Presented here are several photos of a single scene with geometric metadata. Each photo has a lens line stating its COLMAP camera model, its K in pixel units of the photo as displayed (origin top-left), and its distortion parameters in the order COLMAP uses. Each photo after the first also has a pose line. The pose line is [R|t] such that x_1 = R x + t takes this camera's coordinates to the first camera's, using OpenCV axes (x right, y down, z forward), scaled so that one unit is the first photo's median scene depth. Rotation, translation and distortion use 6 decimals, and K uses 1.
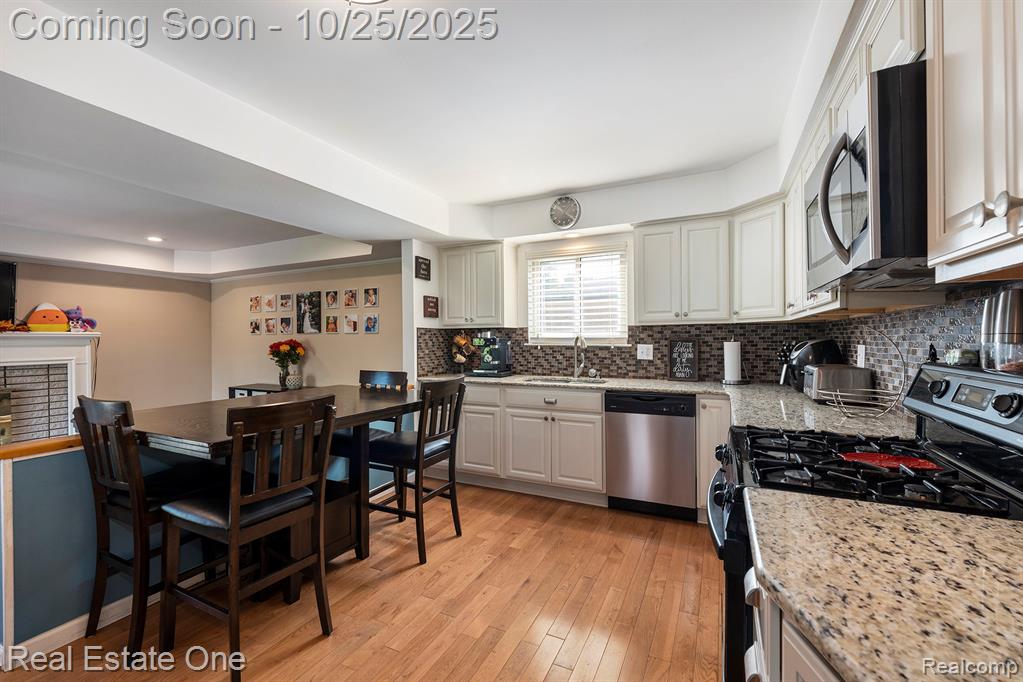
lens RADIAL K [[426.8, 0, 518.1], [0, 426.8, 337.6], [0, 0, 1]] dist [-0.011179, 0.001290]
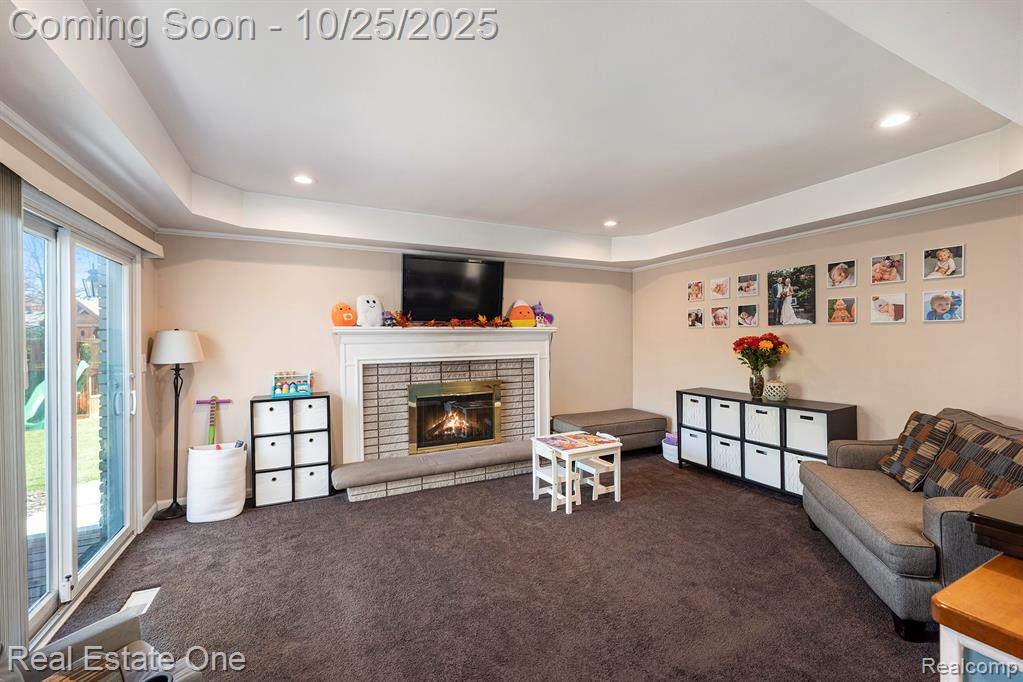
lens RADIAL K [[426.8, 0, 501.9], [0, 426.8, 336.7], [0, 0, 1]] dist [-0.011179, 0.001290]
pose [[0.775708, -0.000430, -0.631092, -0.432665], [0.005360, 0.999968, 0.005907, 0.003096], [0.631069, -0.007965, 0.775686, 0.134073]]
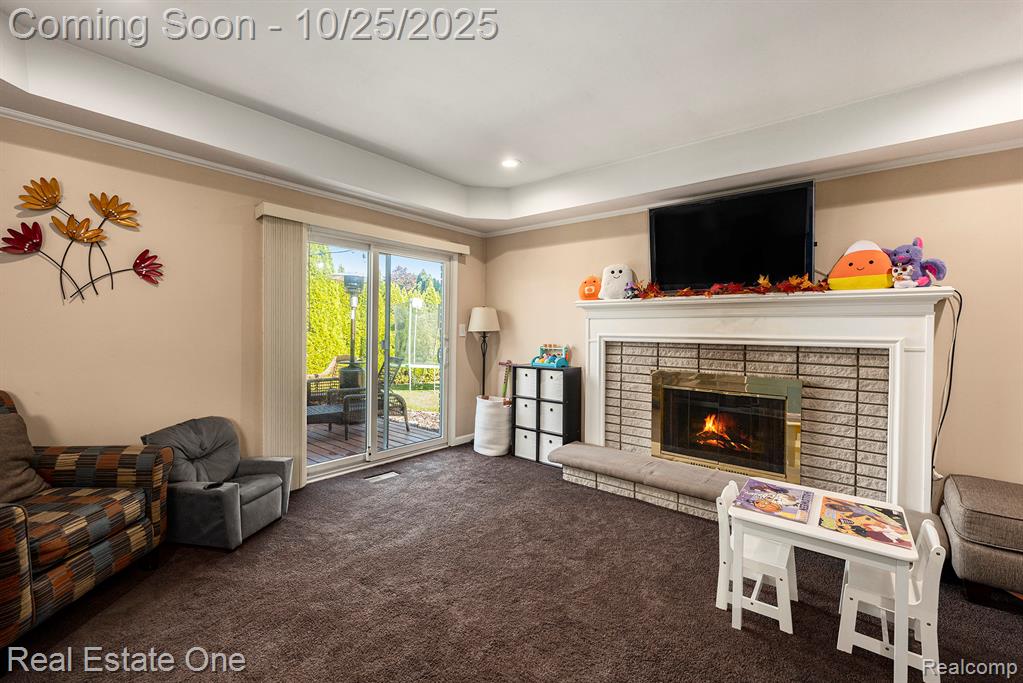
lens RADIAL K [[426.8, 0, 505.6], [0, 426.8, 337.5], [0, 0, 1]] dist [-0.011179, 0.001290]
pose [[-0.255541, 0.020137, -0.966589, -0.387870], [-0.010300, 0.999670, 0.023549, 0.036295], [0.966743, 0.015974, -0.255249, 0.608381]]
